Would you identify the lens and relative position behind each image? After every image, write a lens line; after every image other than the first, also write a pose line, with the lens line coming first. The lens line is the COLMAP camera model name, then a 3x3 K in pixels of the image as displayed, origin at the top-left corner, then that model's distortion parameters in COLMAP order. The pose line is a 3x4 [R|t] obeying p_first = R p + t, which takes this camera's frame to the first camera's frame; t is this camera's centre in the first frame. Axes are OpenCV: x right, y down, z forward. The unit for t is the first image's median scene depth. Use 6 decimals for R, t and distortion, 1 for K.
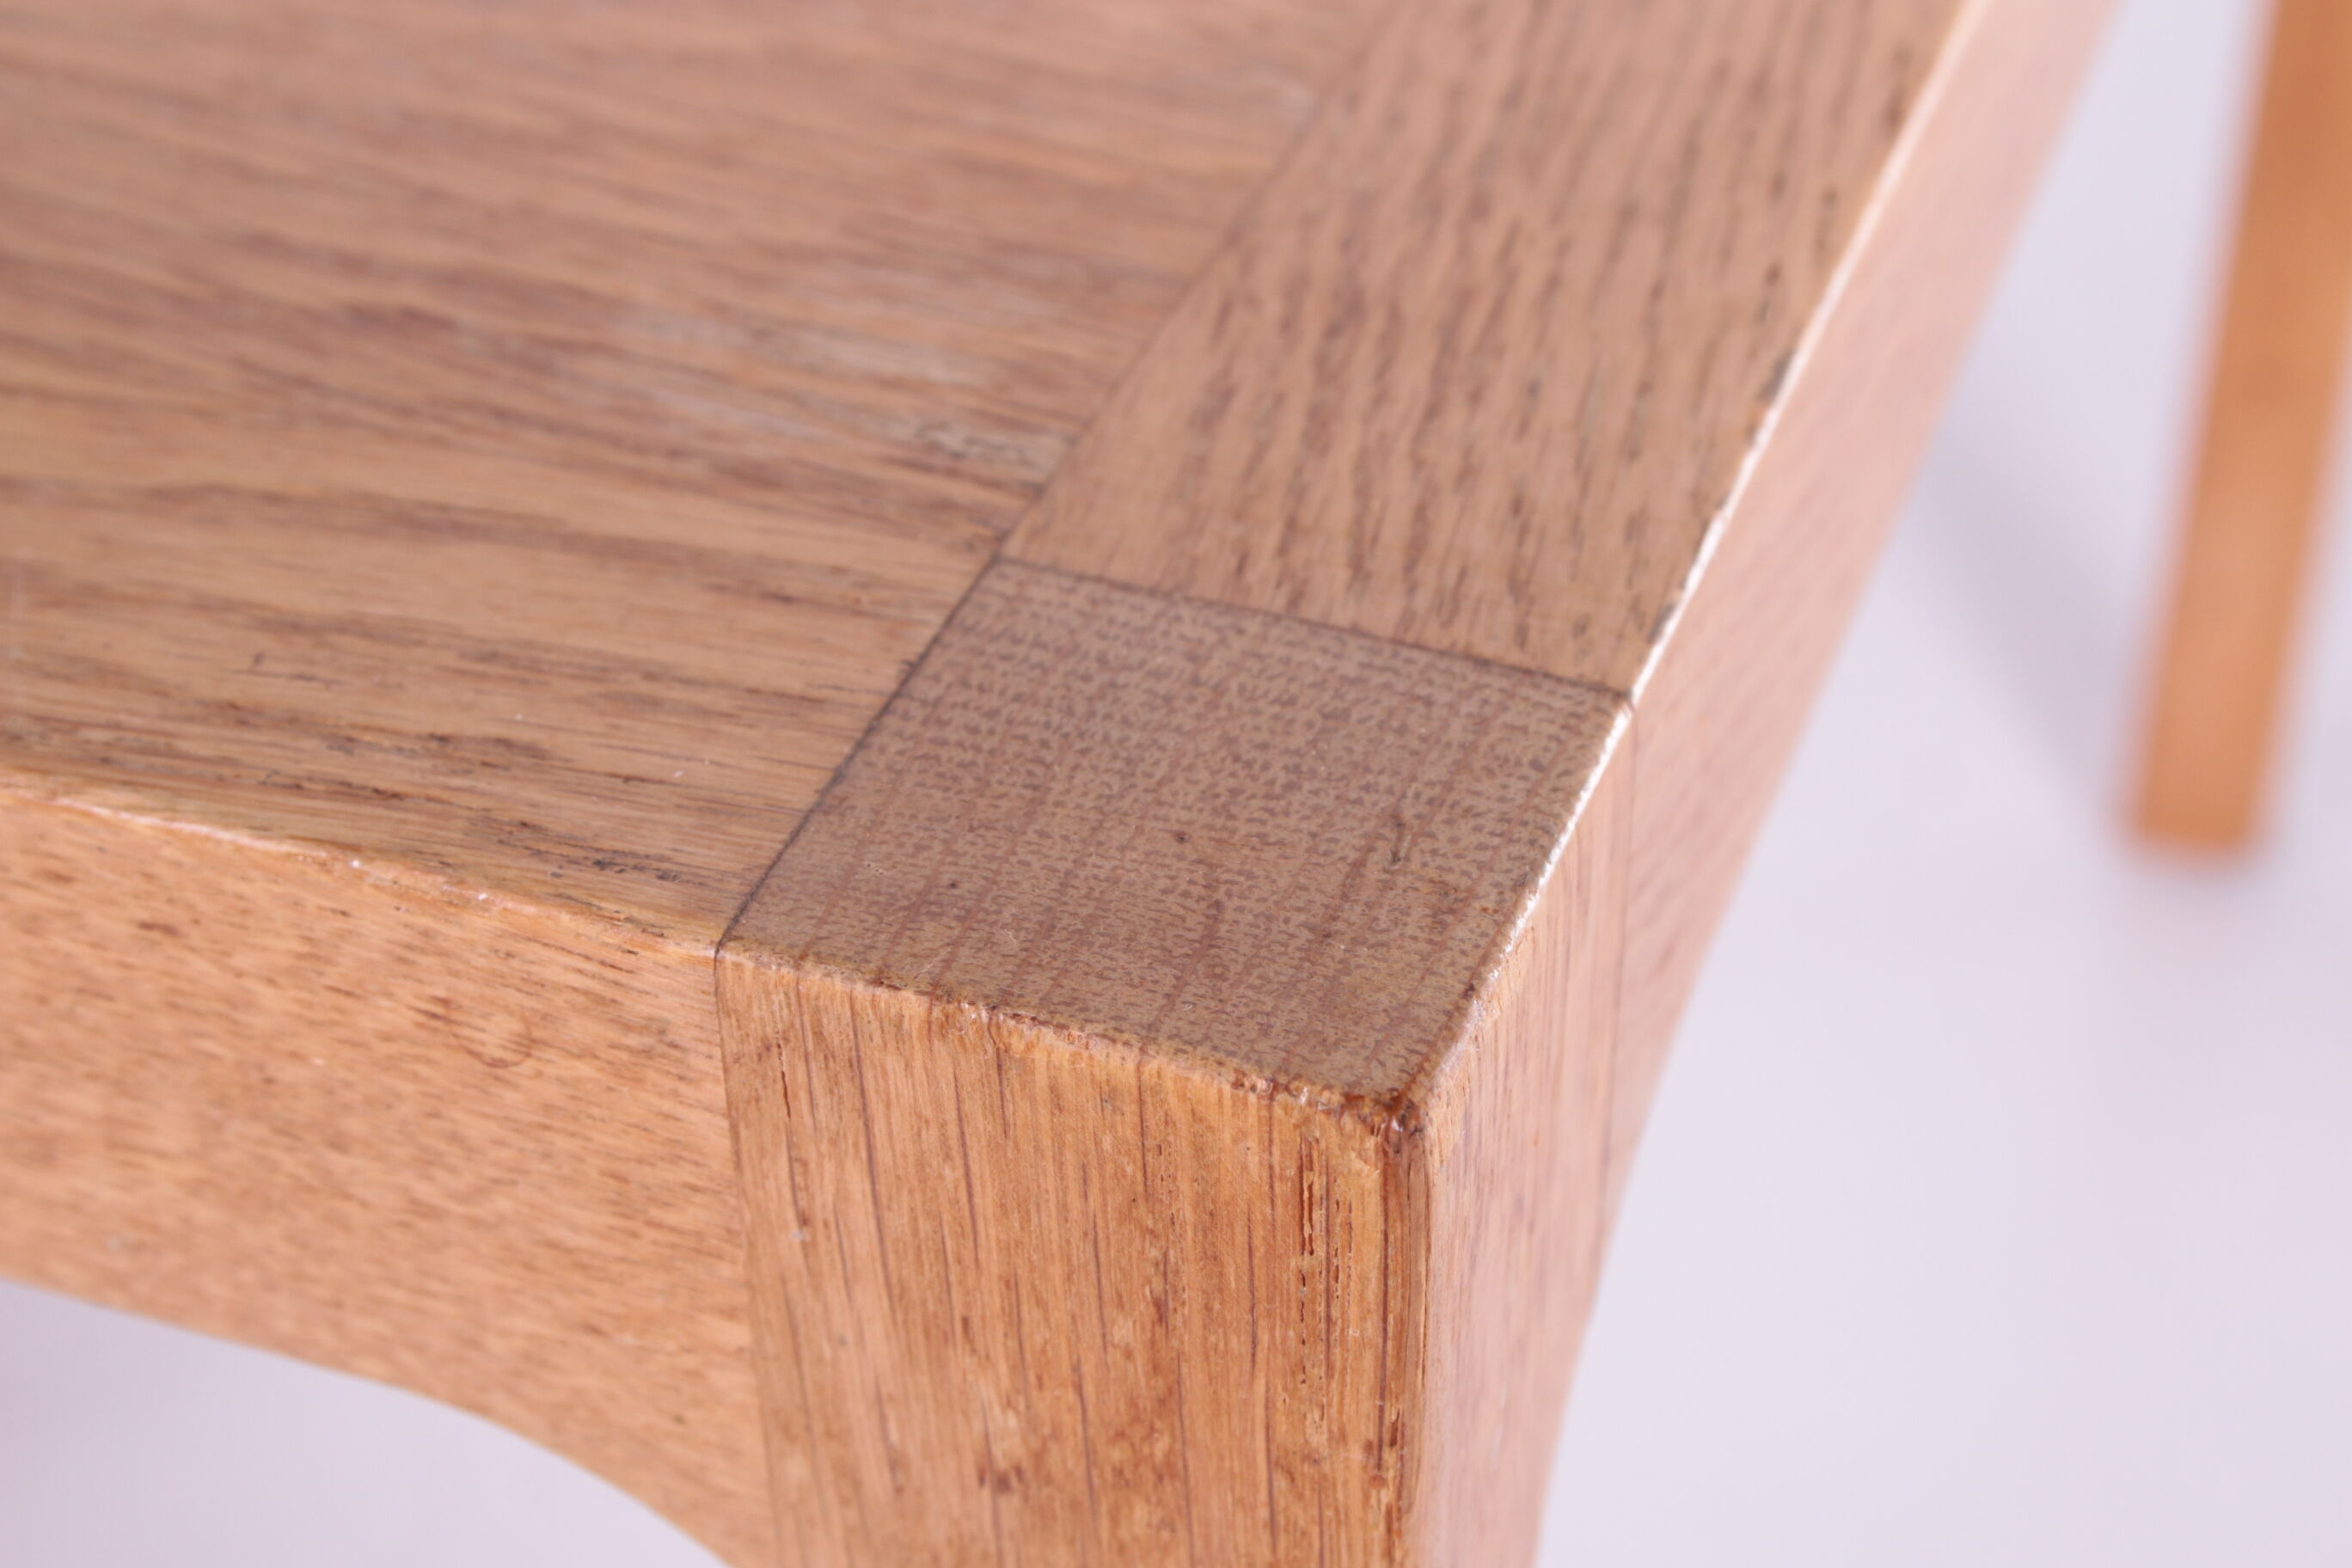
lens RADIAL K [[4510.1, 0, 1172.0], [0, 4510.1, 784.2], [0, 0, 1]] dist [-0.004943, 0.000000]
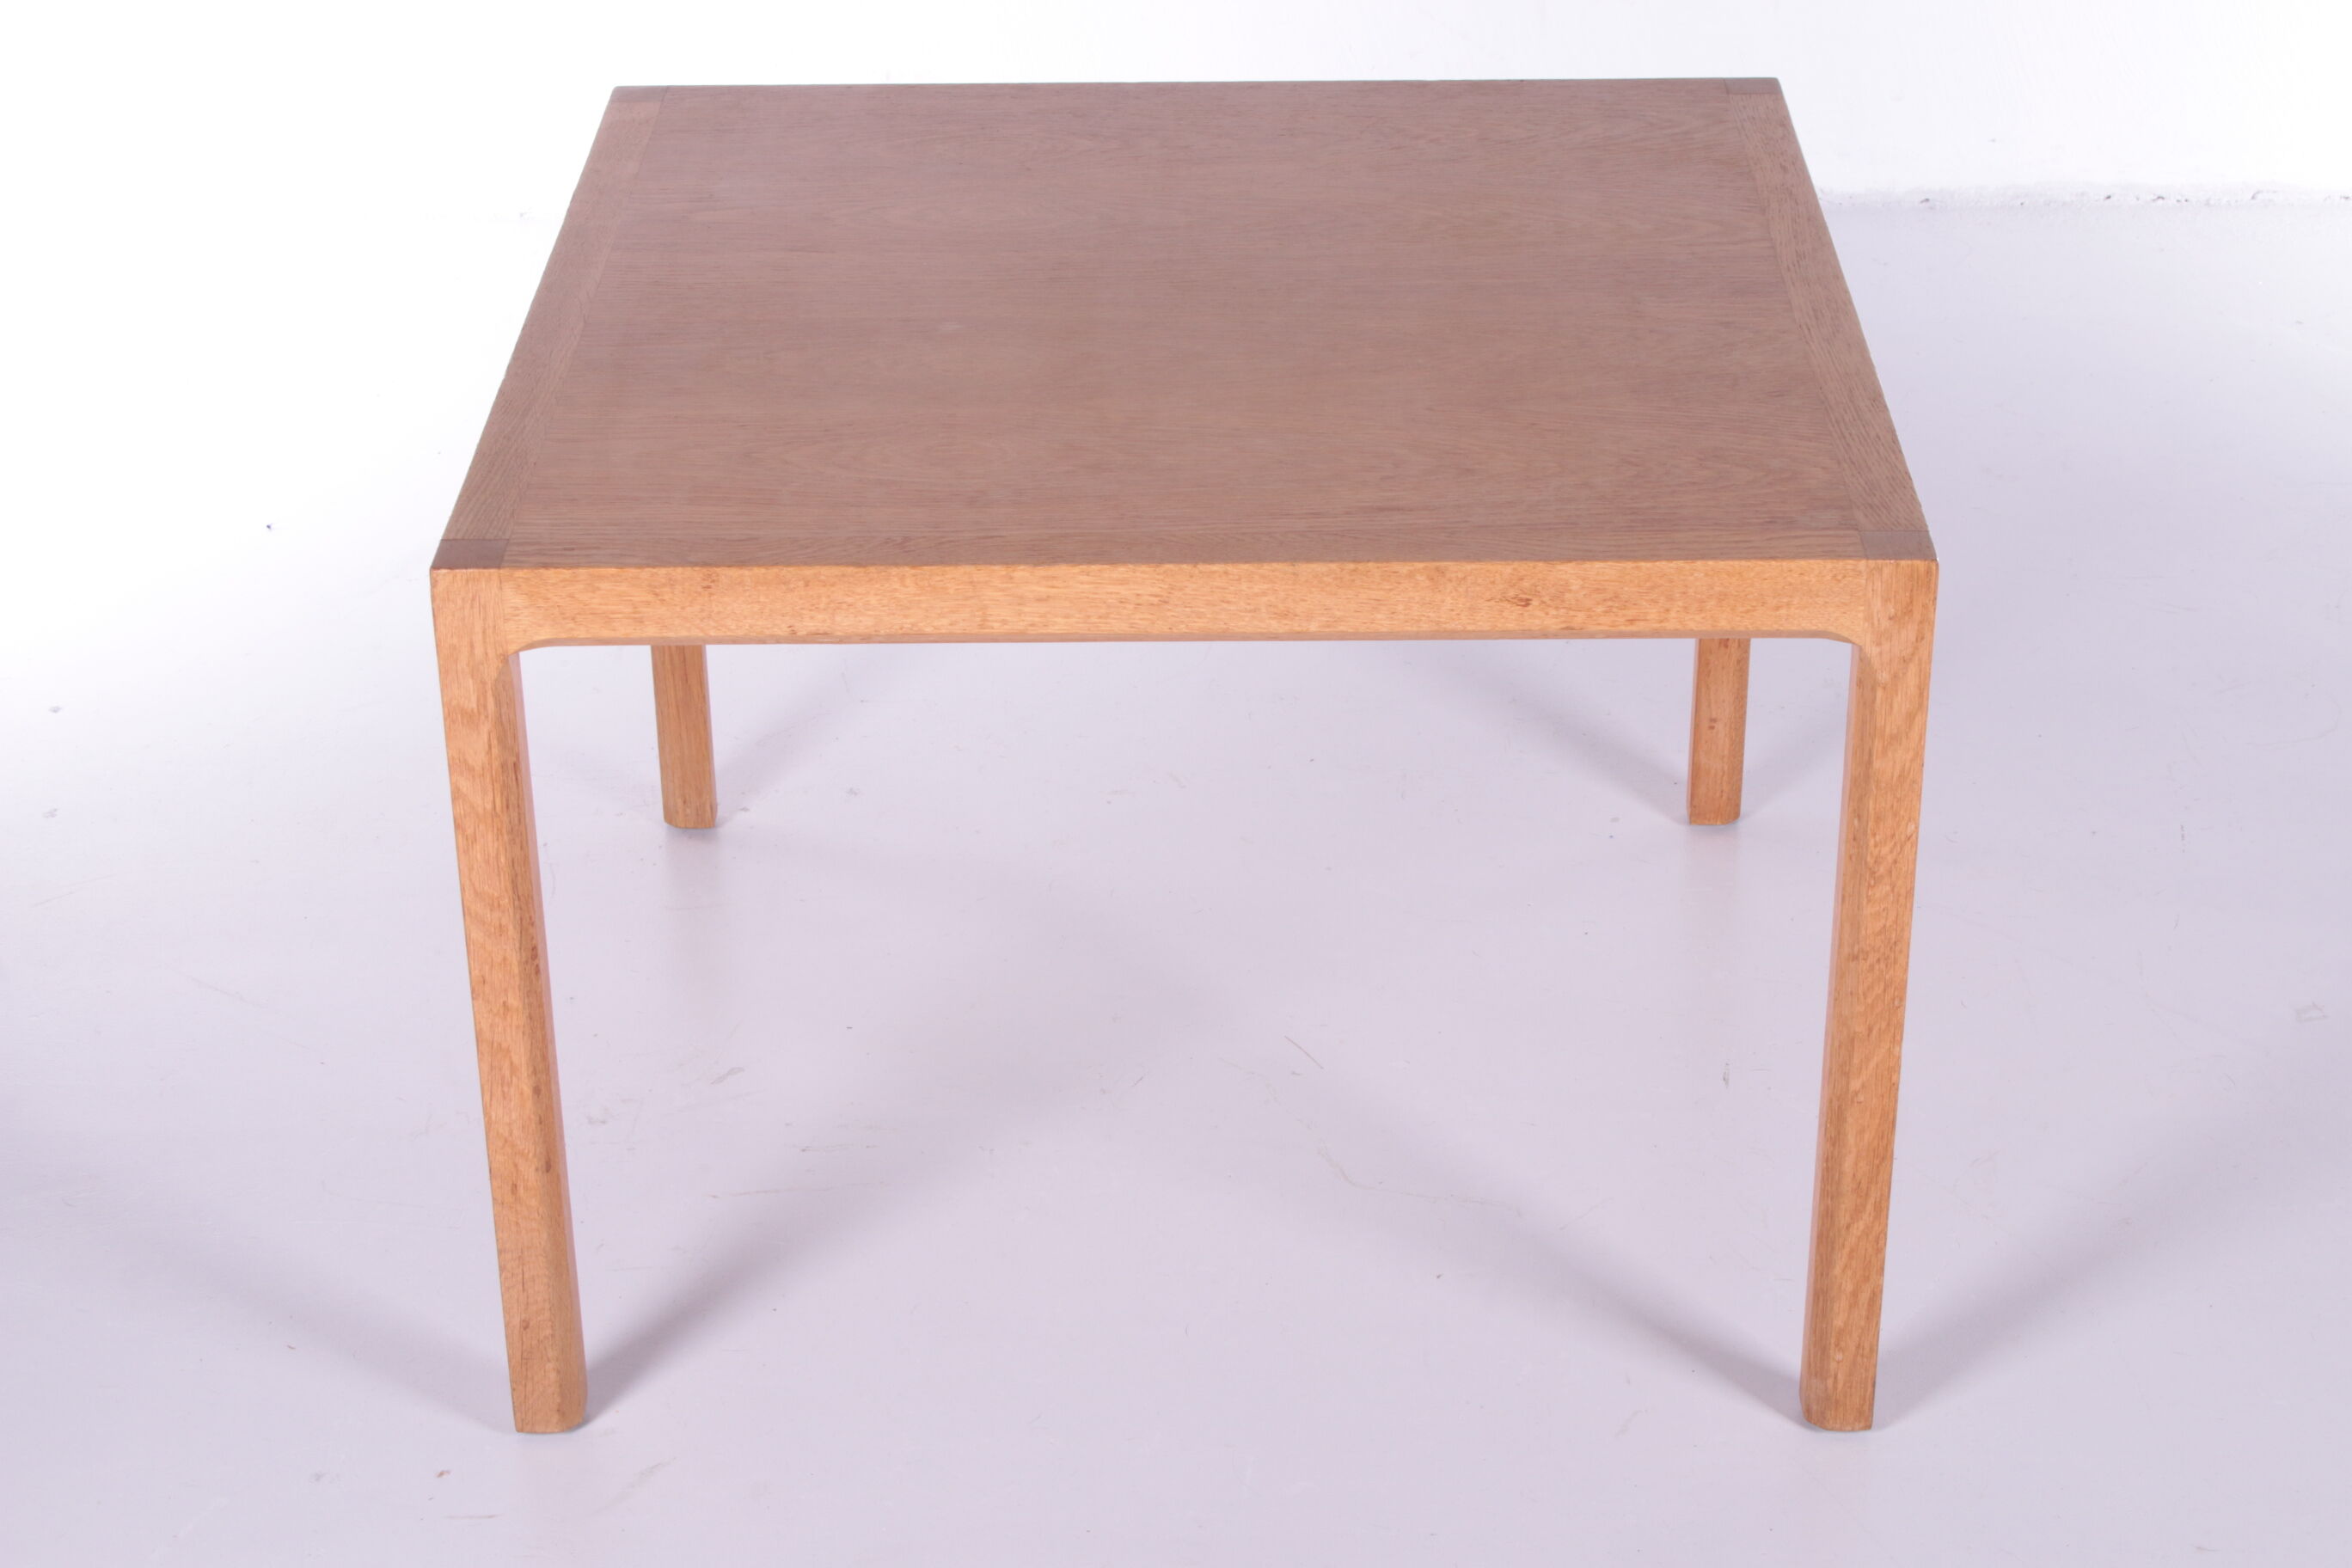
lens RADIAL K [[4510.1, 0, 1187.8], [0, 4510.1, 775.8], [0, 0, 1]] dist [-0.004943, 0.000000]
pose [[0.940581, -0.153612, 0.302838, -4.434957], [0.206510, 0.966717, -0.151038, 1.630870], [-0.269558, 0.204603, 0.940998, -7.606025]]
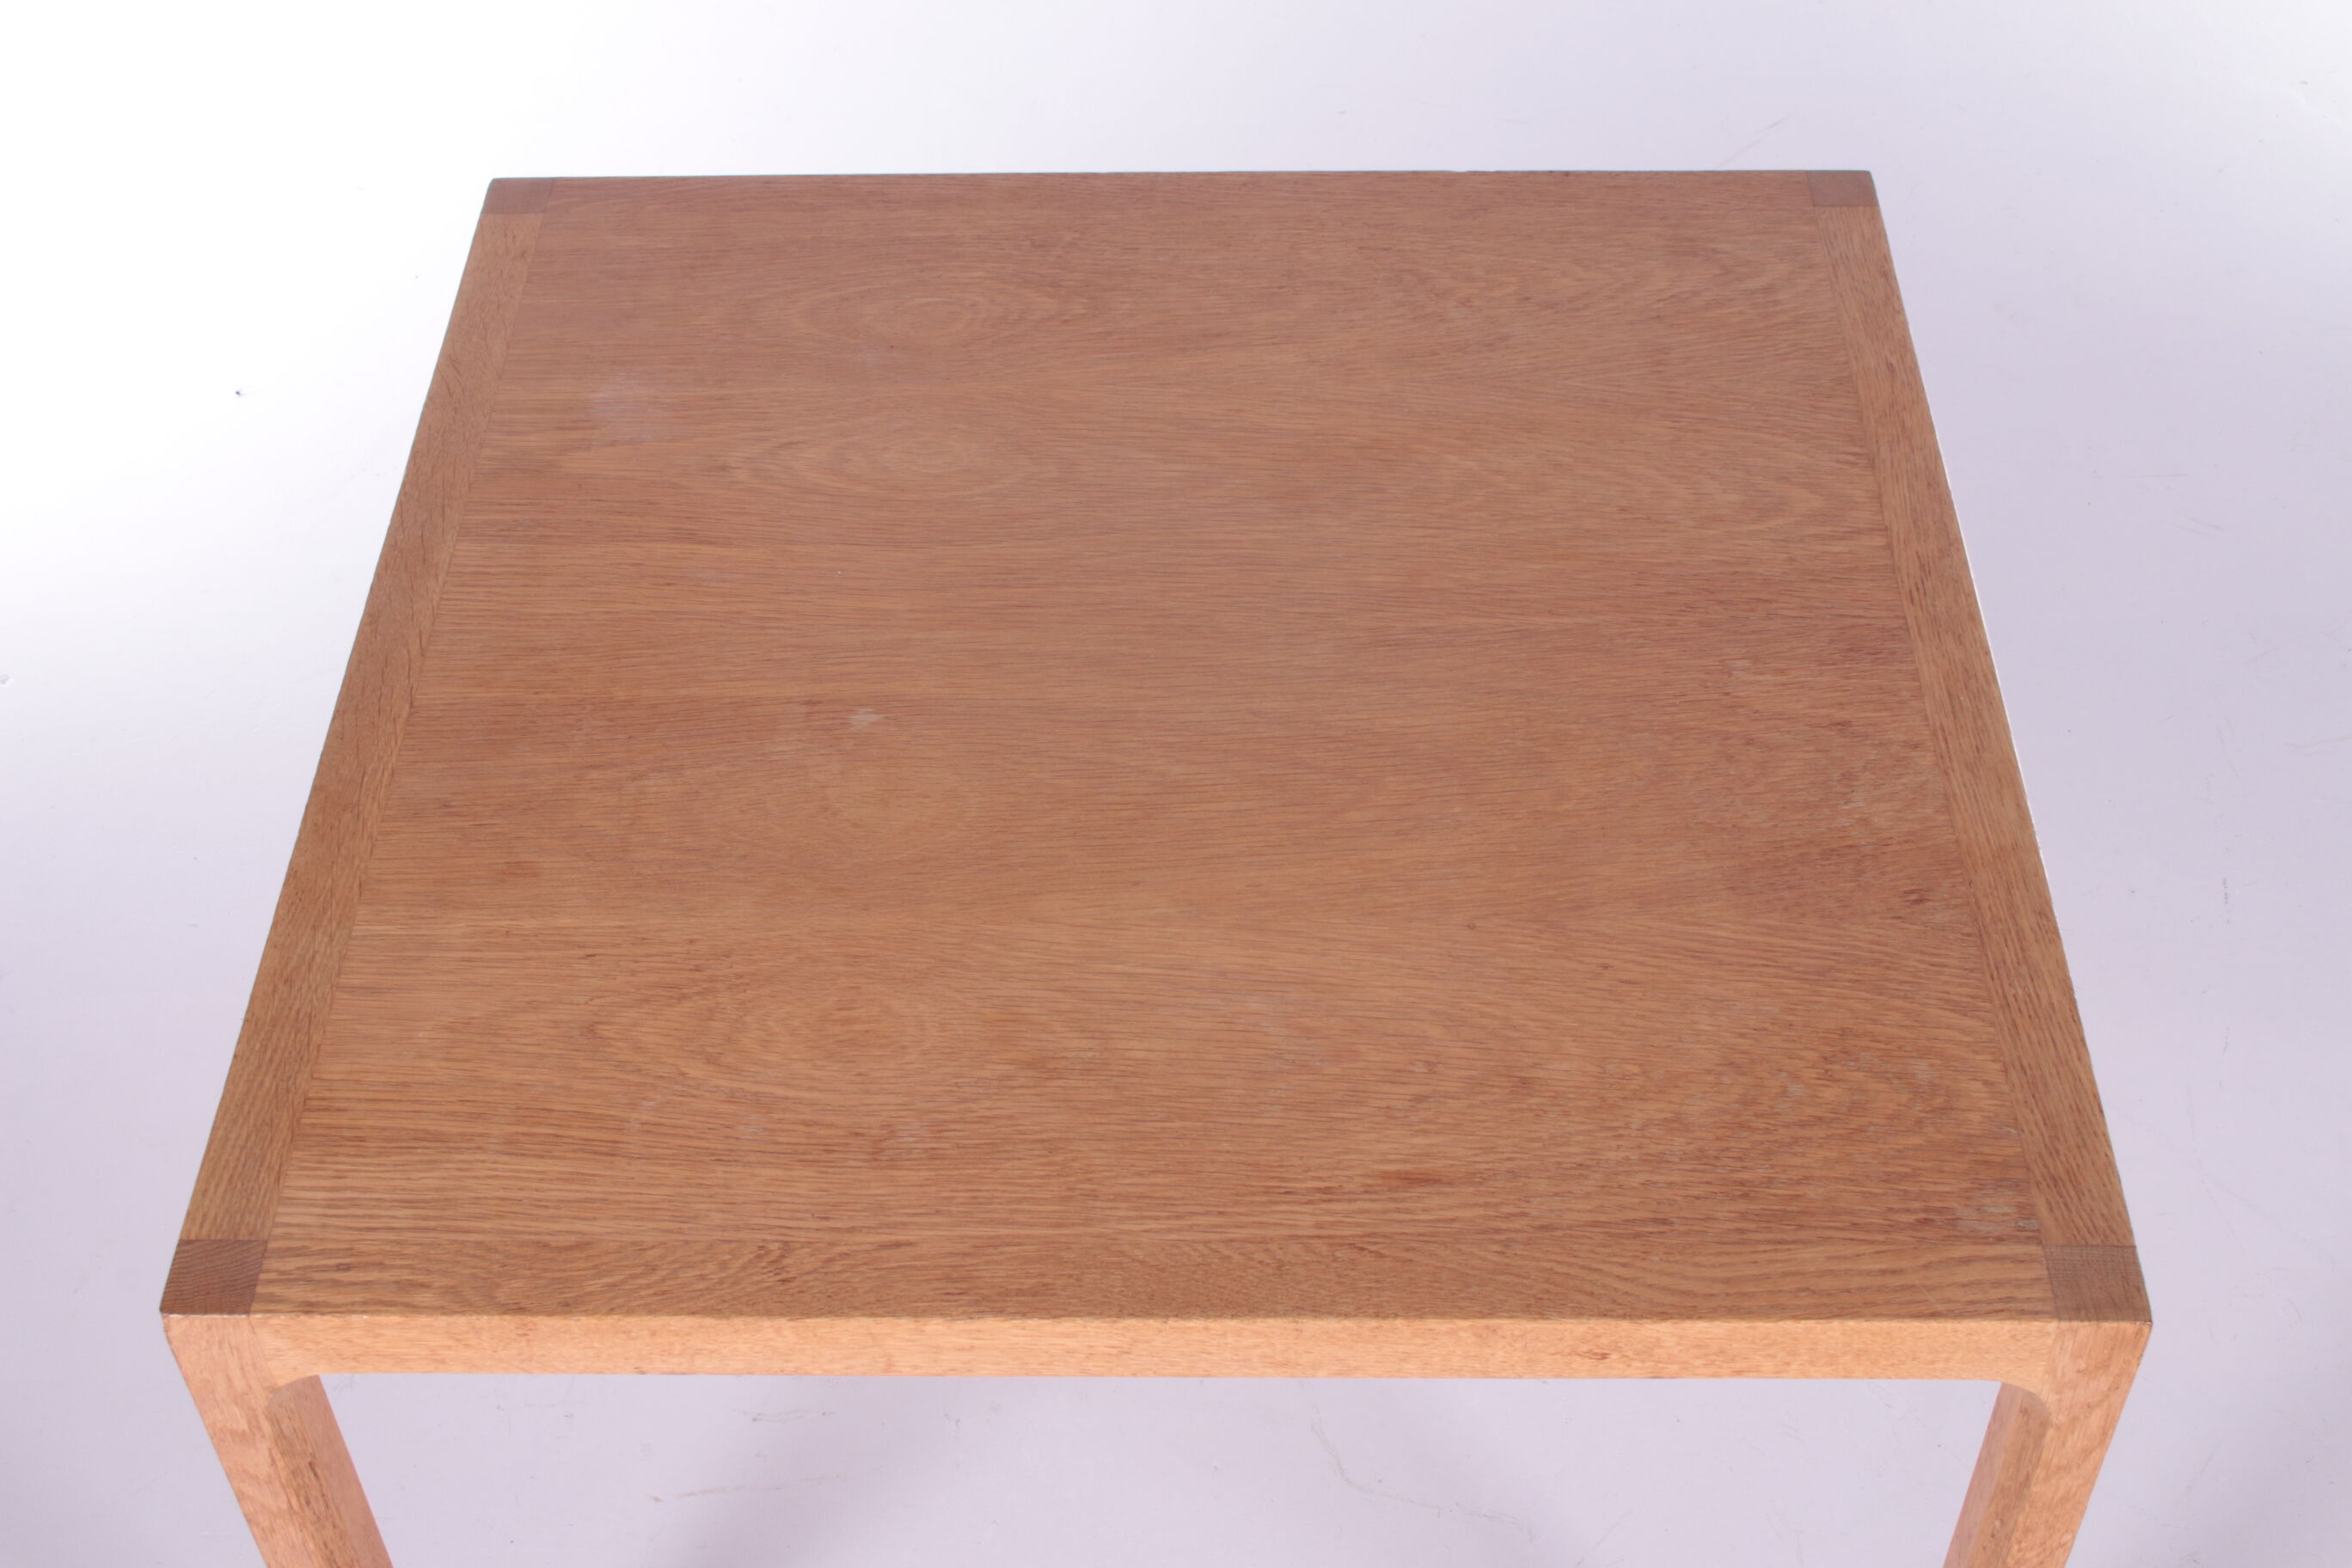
lens RADIAL K [[3161.4, 0, 1177.1], [0, 3161.4, 784.4], [0, 0, 1]] dist [-0.051569, 0.000000]
pose [[0.942324, -0.238792, 0.234529, -2.400459], [0.207426, 0.966571, 0.150716, -1.848887], [-0.262679, -0.093376, 0.960355, -3.435051]]
